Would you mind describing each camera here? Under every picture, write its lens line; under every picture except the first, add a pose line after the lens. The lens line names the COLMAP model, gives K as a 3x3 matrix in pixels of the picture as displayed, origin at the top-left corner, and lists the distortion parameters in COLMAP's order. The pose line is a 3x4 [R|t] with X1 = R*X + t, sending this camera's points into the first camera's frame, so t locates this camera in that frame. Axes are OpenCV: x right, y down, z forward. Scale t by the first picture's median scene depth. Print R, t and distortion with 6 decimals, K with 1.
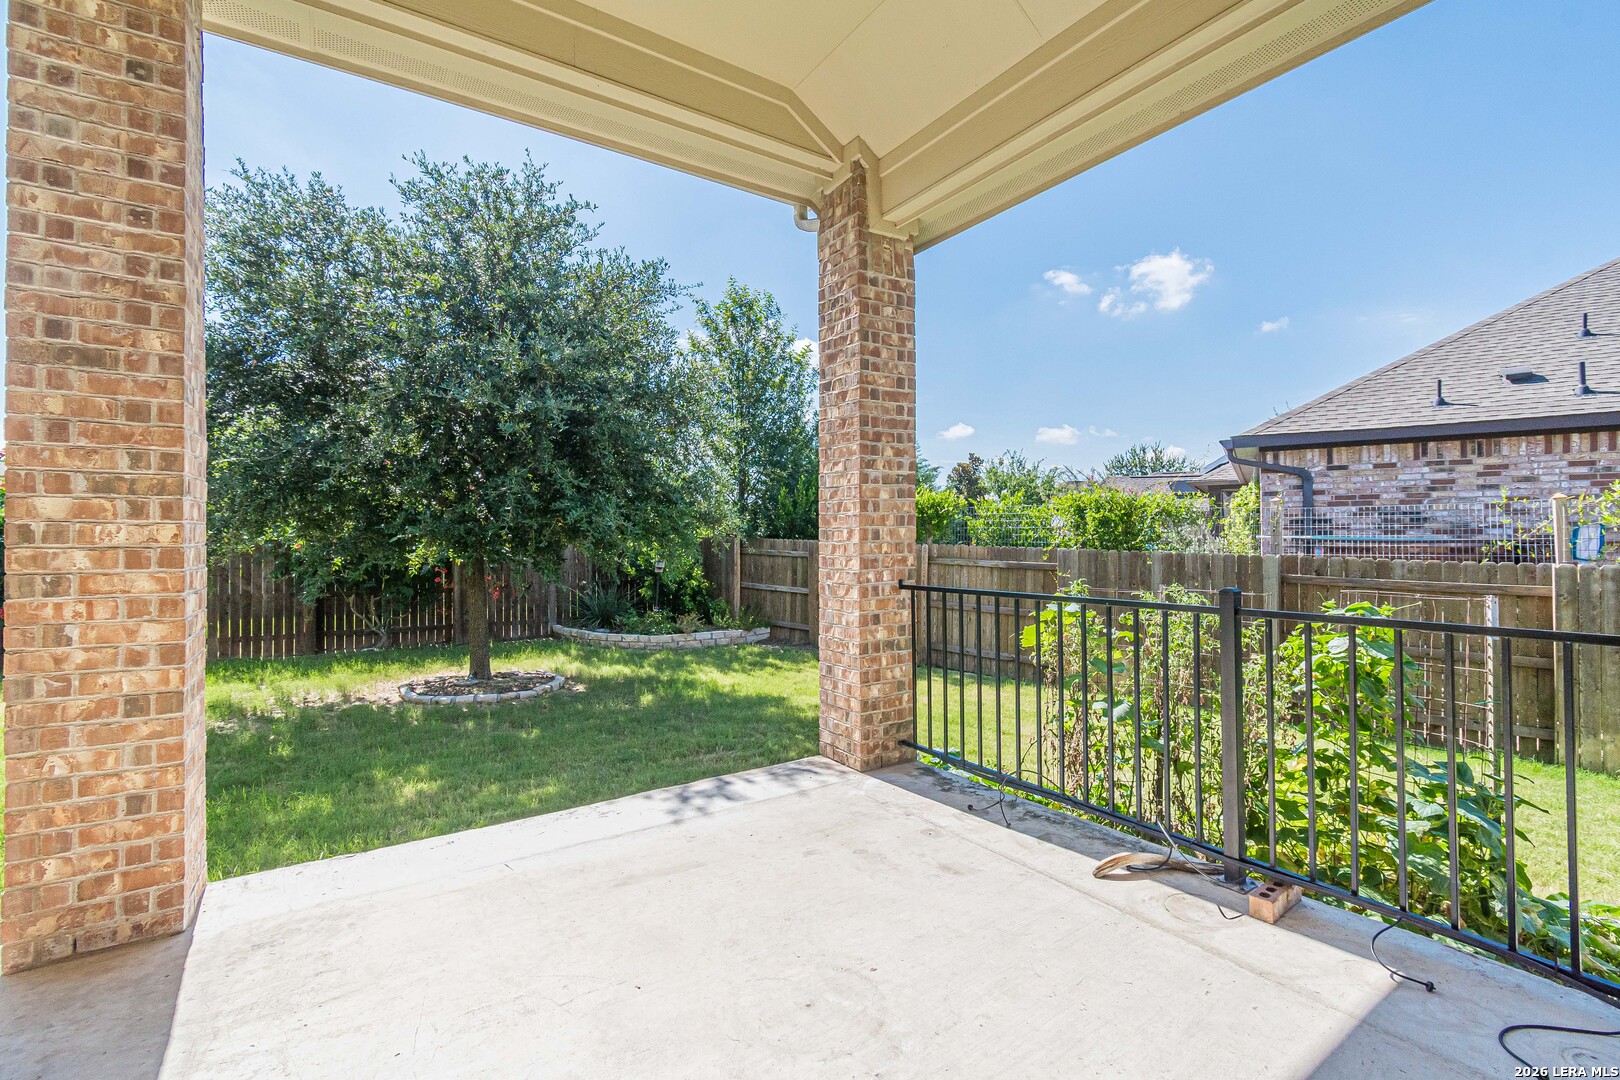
lens RADIAL K [[727.8, 0, 836.5], [0, 727.8, 528.3], [0, 0, 1]] dist [0.005432, -0.002339]
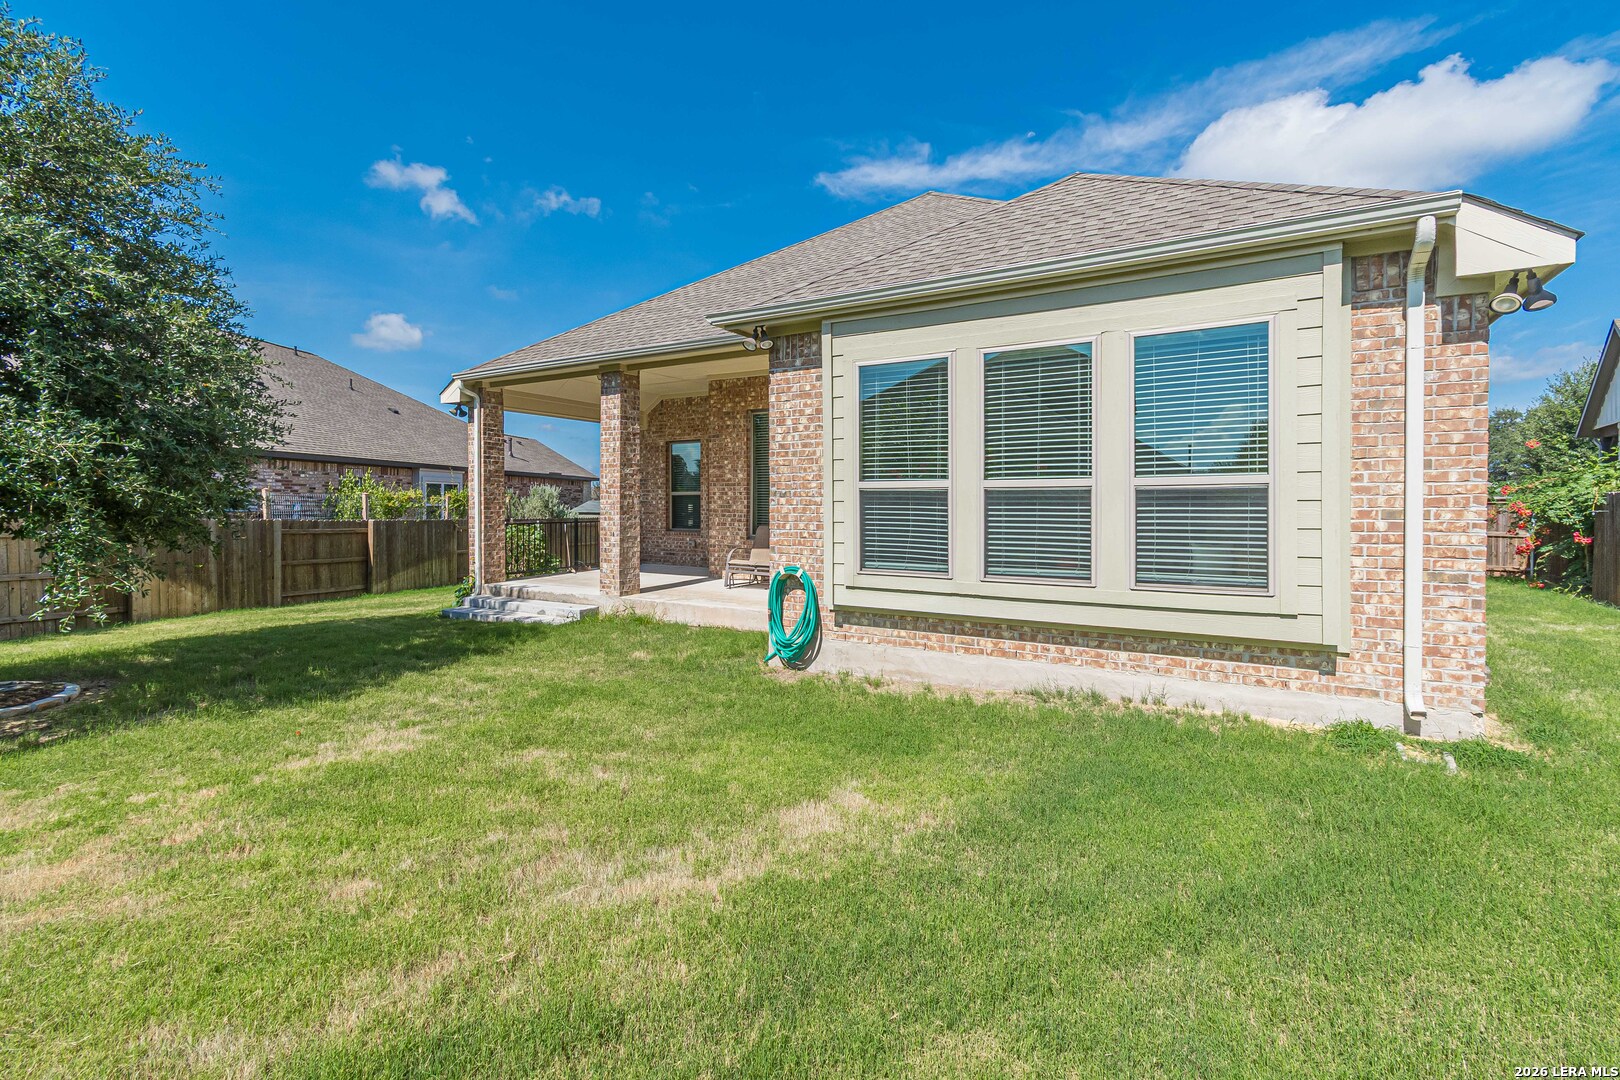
lens RADIAL K [[727.8, 0, 807.3], [0, 727.8, 510.7], [0, 0, 1]] dist [0.005432, -0.002339]
pose [[-0.410041, -0.001387, 0.912066, -3.409851], [-0.007579, 0.999969, -0.001886, 0.016291], [-0.912035, -0.007686, -0.410039, 1.090646]]
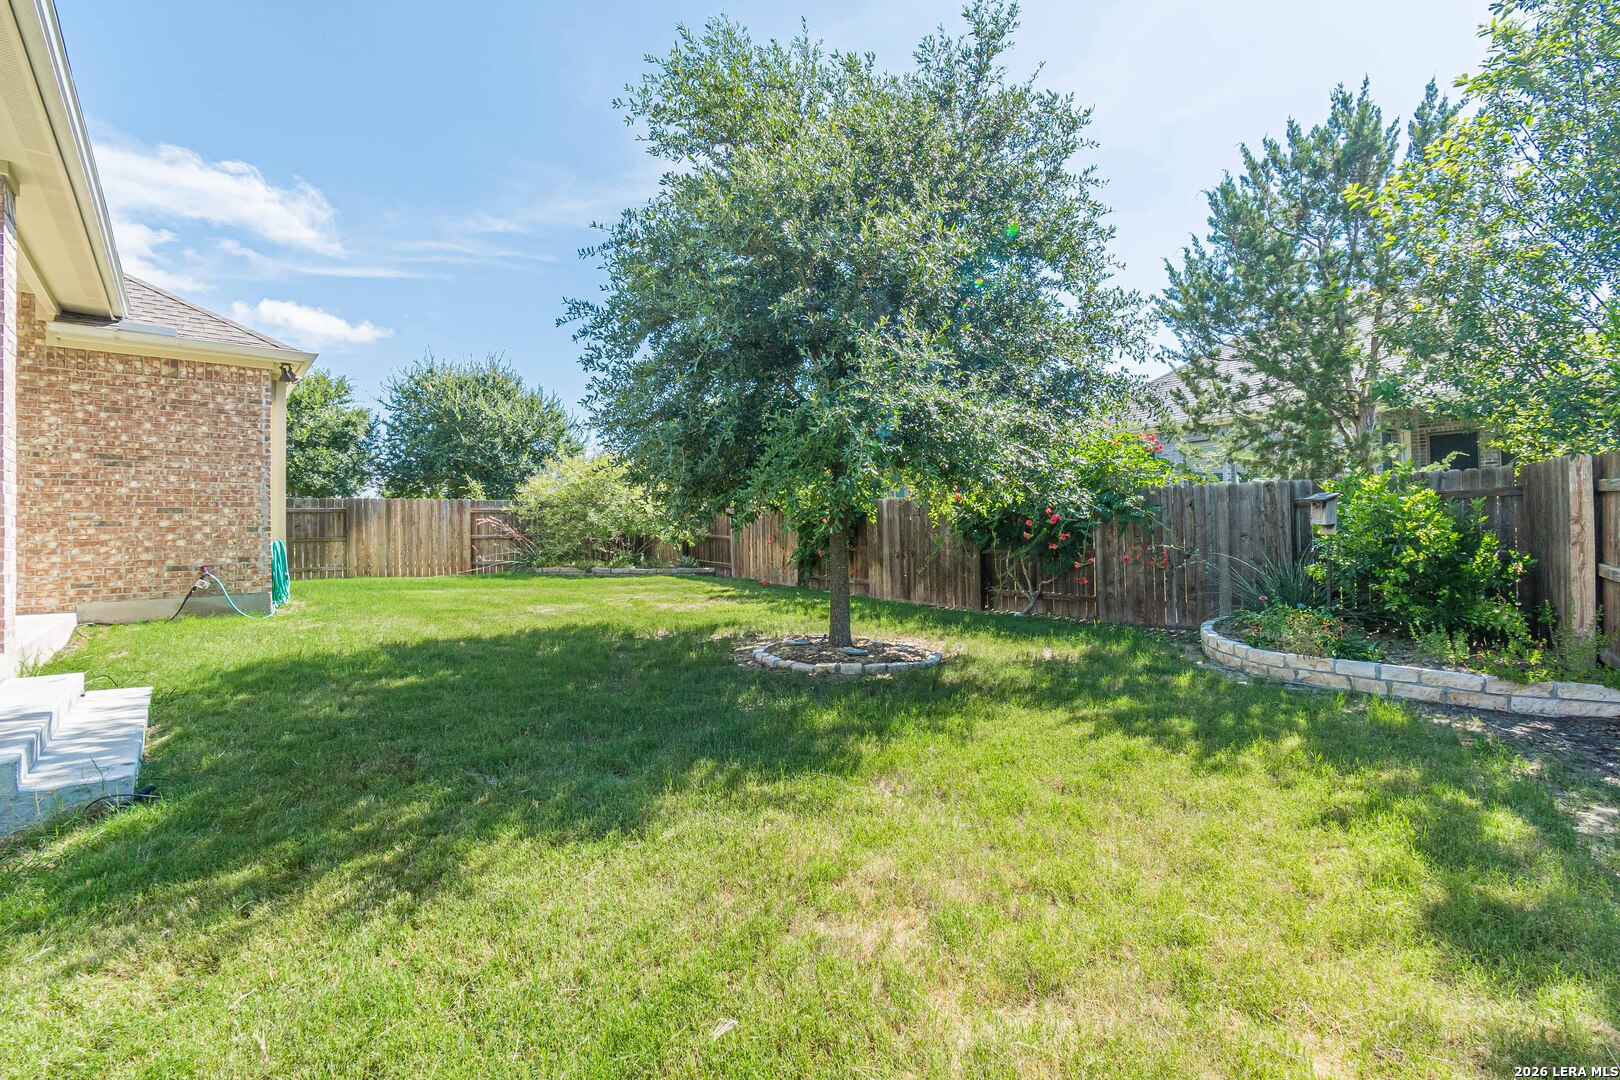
lens RADIAL K [[727.8, 0, 814.6], [0, 727.8, 520.4], [0, 0, 1]] dist [0.005432, -0.002339]
pose [[0.110582, -0.016139, -0.993736, 0.799131], [0.027007, 0.999548, -0.013228, 0.158541], [0.993500, -0.025375, 0.110968, 1.921979]]
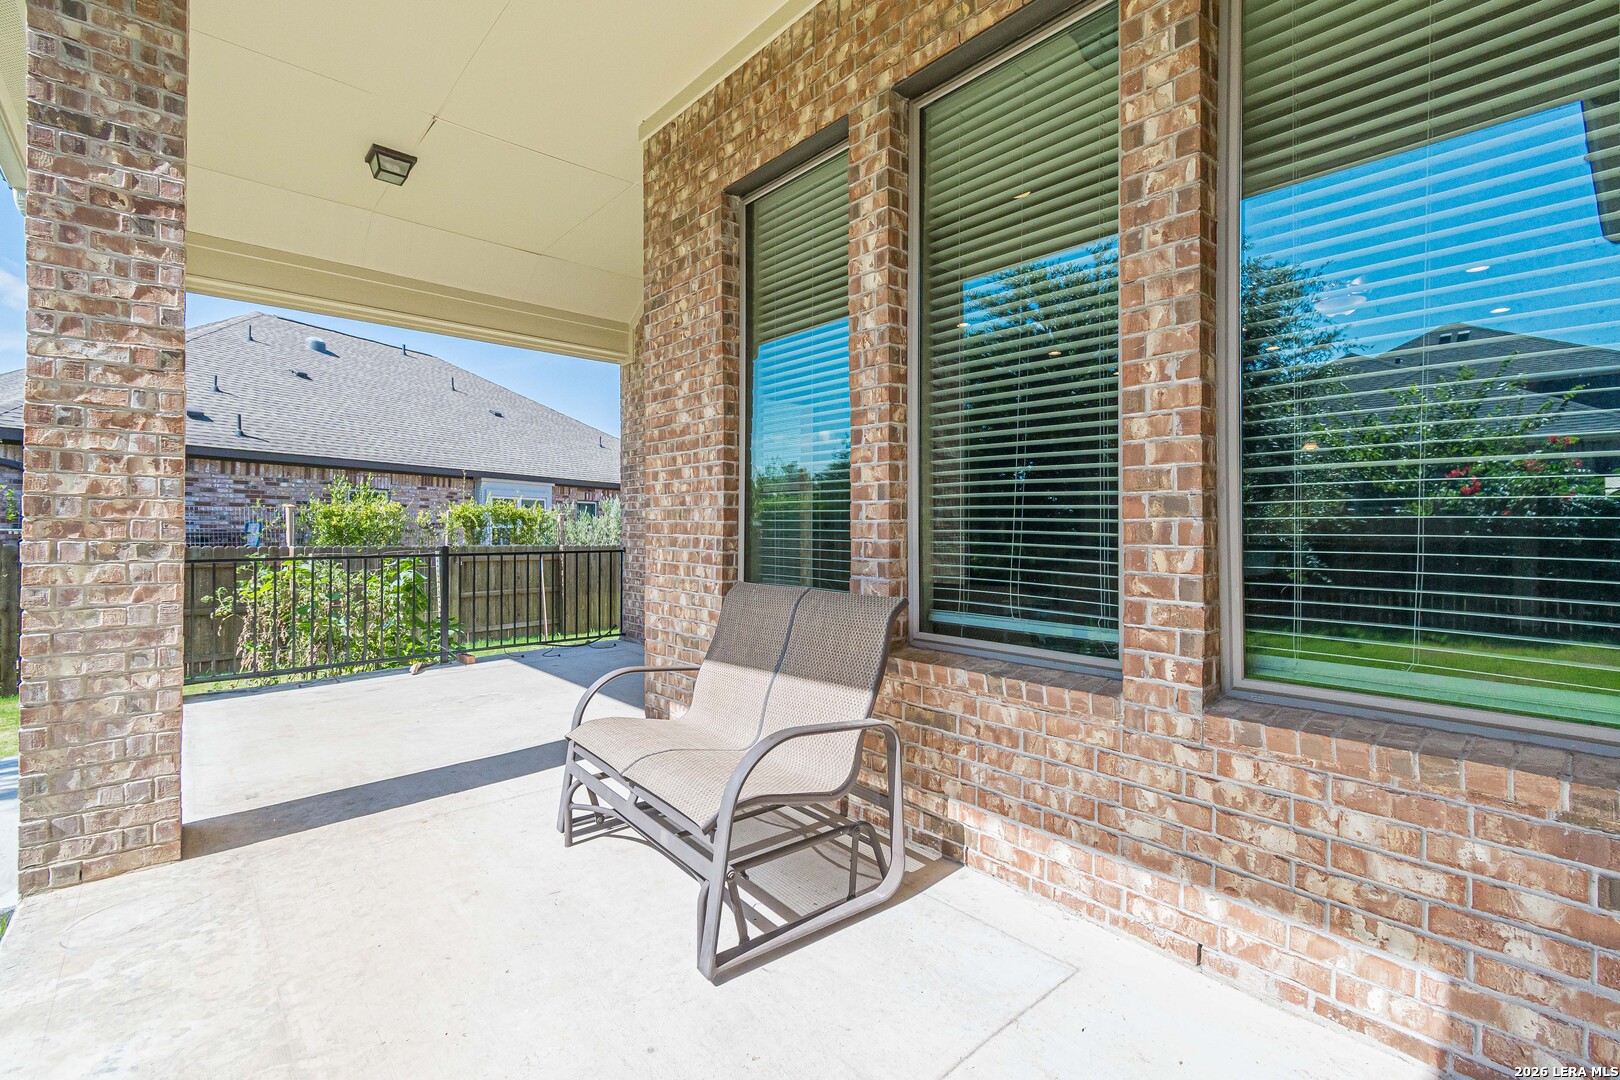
lens RADIAL K [[727.8, 0, 806.6], [0, 727.8, 527.6], [0, 0, 1]] dist [0.005432, -0.002339]
pose [[-0.115741, 0.010162, 0.993227, -1.376616], [-0.009528, 0.999890, -0.011341, 0.023617], [-0.993234, -0.010776, -0.115631, 0.037992]]
